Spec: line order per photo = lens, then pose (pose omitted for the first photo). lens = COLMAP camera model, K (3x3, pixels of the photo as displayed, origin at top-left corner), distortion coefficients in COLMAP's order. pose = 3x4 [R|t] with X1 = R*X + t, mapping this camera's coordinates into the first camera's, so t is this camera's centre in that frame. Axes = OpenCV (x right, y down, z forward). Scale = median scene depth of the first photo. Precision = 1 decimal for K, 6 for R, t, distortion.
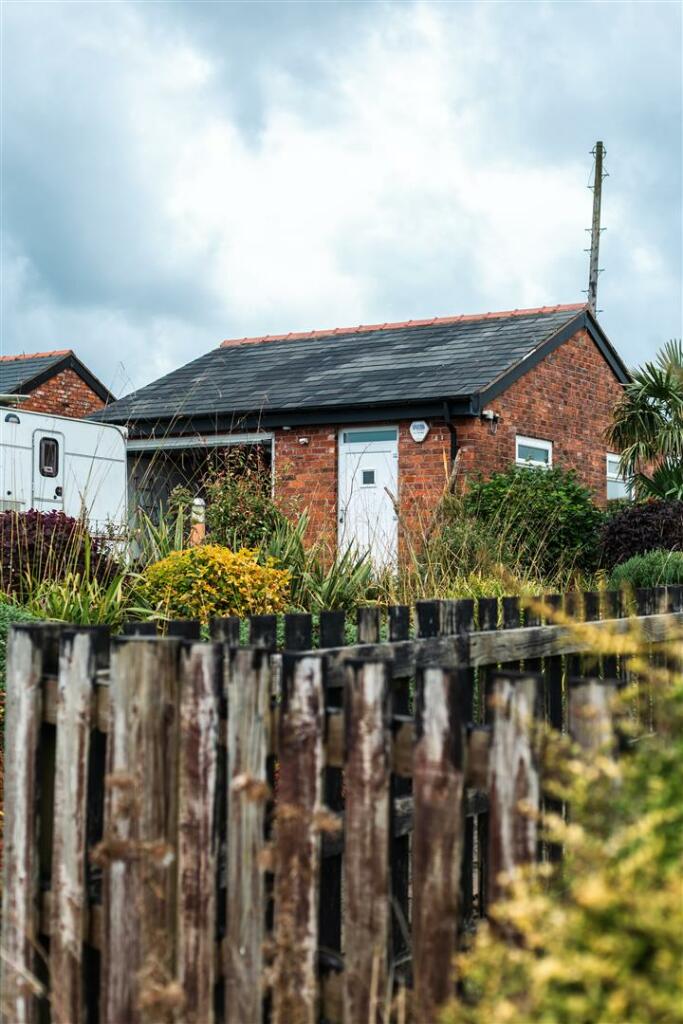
lens RADIAL K [[1531.7, 0, 342.3], [0, 1531.7, 512.1], [0, 0, 1]] dist [0.031536, 0.000000]
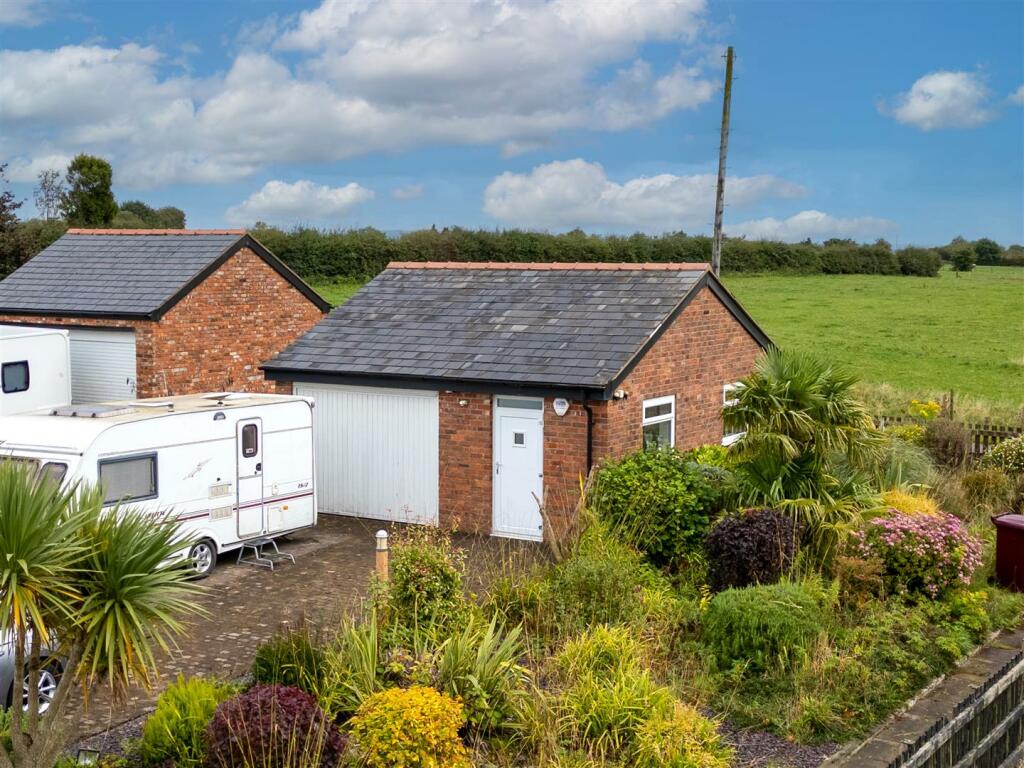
lens RADIAL K [[1524.1, 0, 514.6], [0, 1524.1, 385.0], [0, 0, 1]] dist [0.187183, 0.000000]
pose [[0.999872, -0.001642, 0.015939, -0.004562], [-0.000523, 0.990861, 0.134882, -0.220861], [-0.016015, -0.134873, 0.990733, -0.162156]]
